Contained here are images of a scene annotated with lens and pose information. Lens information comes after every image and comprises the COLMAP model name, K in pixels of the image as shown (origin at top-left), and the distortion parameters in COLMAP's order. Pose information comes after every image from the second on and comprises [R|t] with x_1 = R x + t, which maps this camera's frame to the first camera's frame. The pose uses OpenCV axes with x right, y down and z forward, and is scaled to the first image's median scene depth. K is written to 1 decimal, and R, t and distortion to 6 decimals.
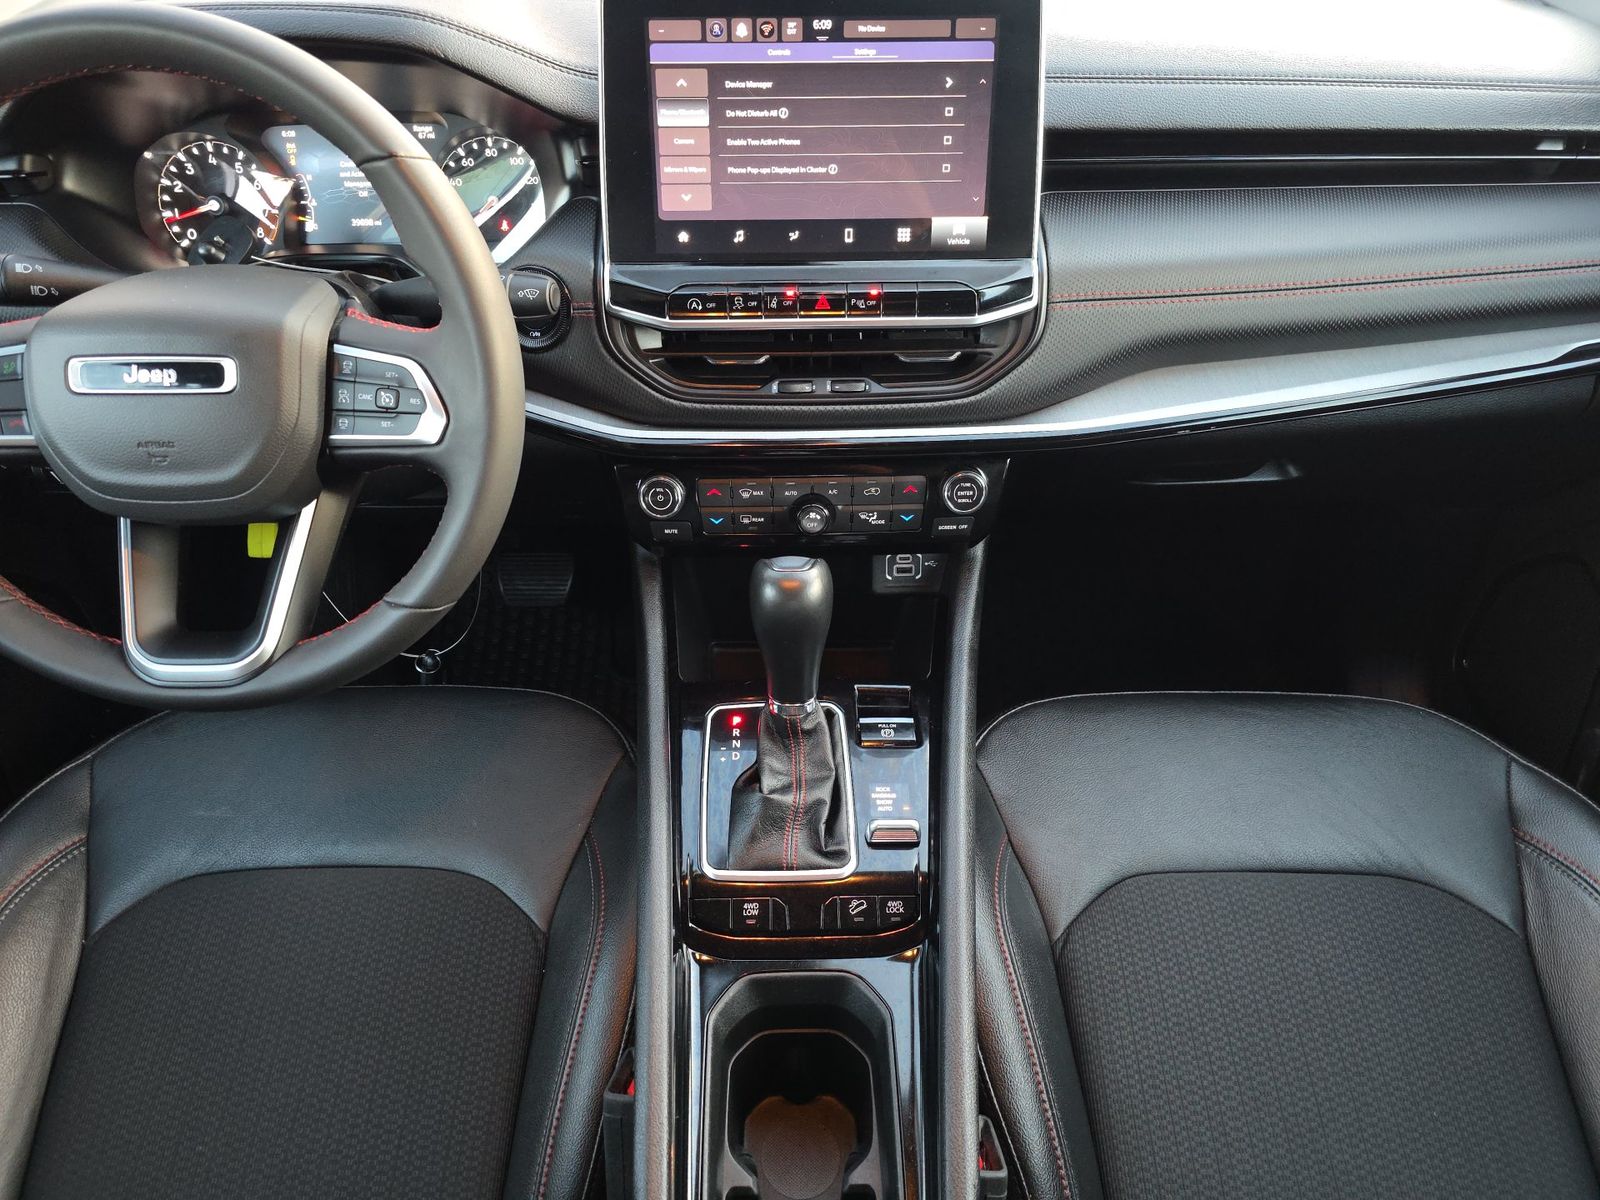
lens RADIAL K [[1042.1, 0, 812.6], [0, 1042.1, 630.8], [0, 0, 1]] dist [0.046334, -0.038607]
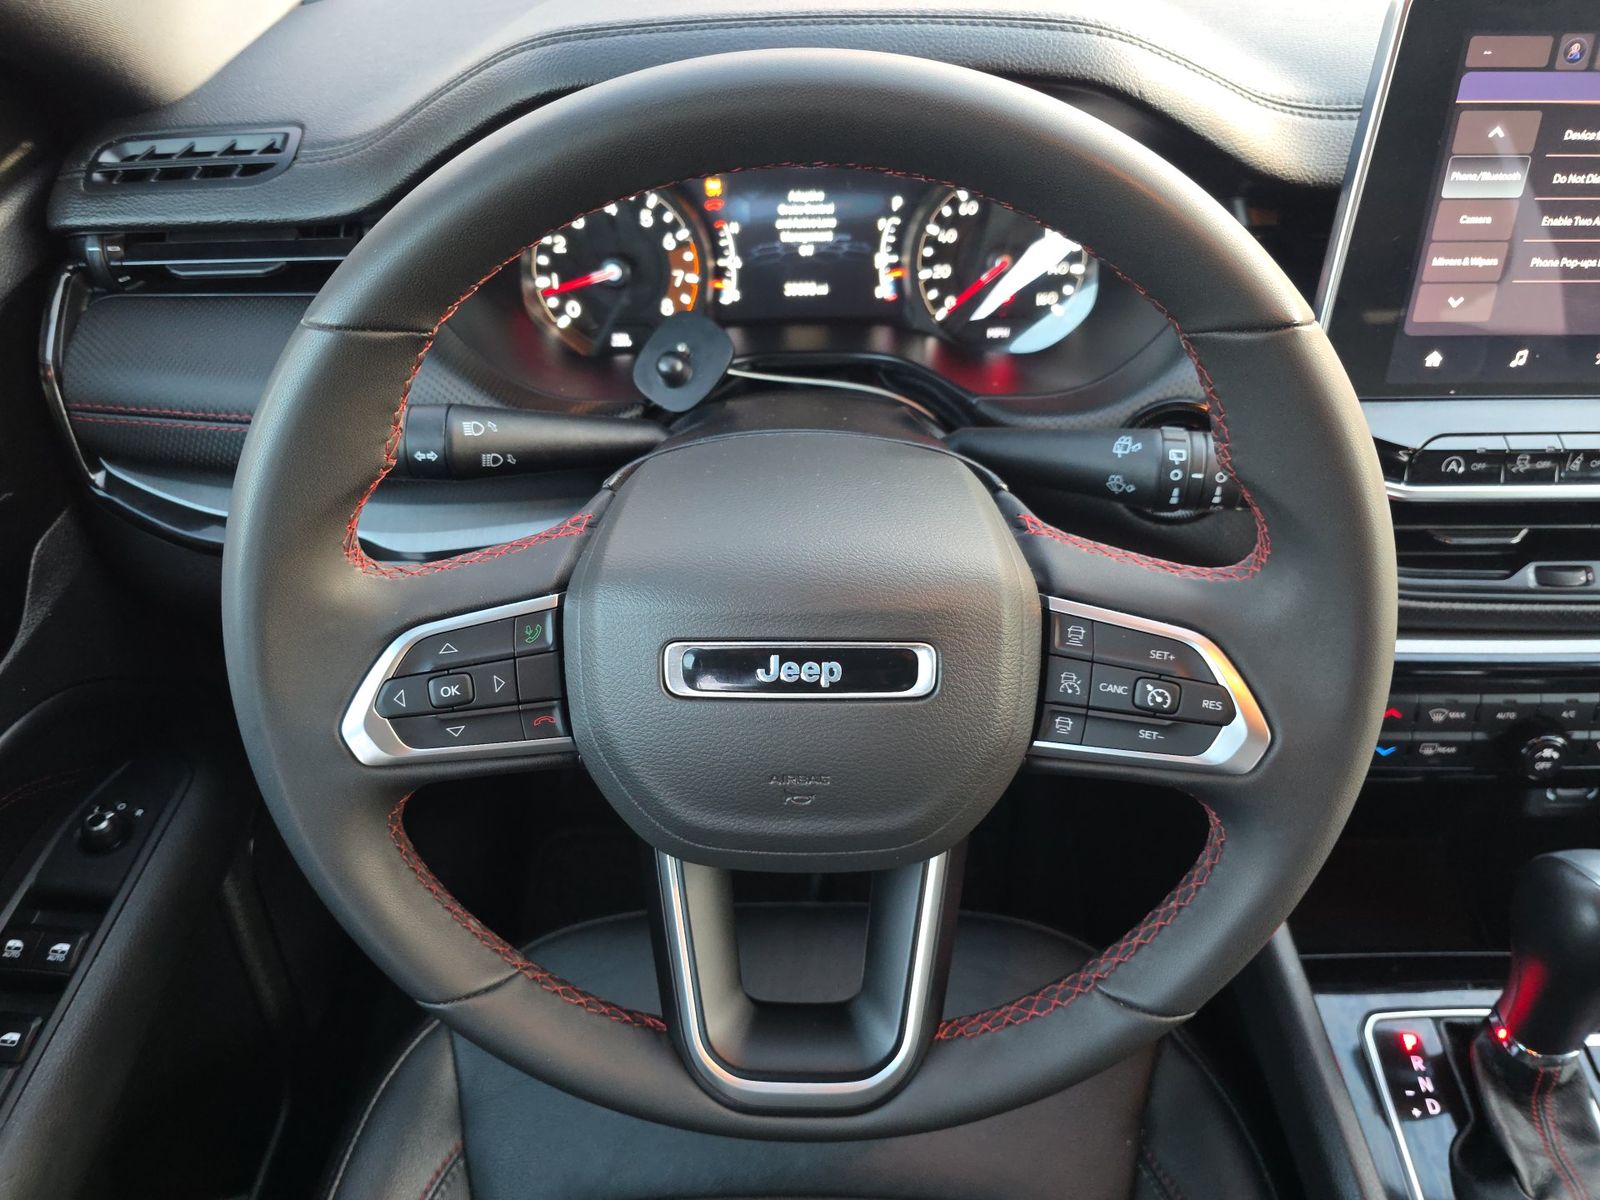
lens RADIAL K [[1042.1, 0, 785.5], [0, 1042.1, 598.8], [0, 0, 1]] dist [0.046334, -0.038607]
pose [[0.999874, 0.005687, -0.014821, -0.524642], [-0.004847, 0.998413, 0.056114, -0.265904], [0.015117, -0.056035, 0.998314, 0.333534]]
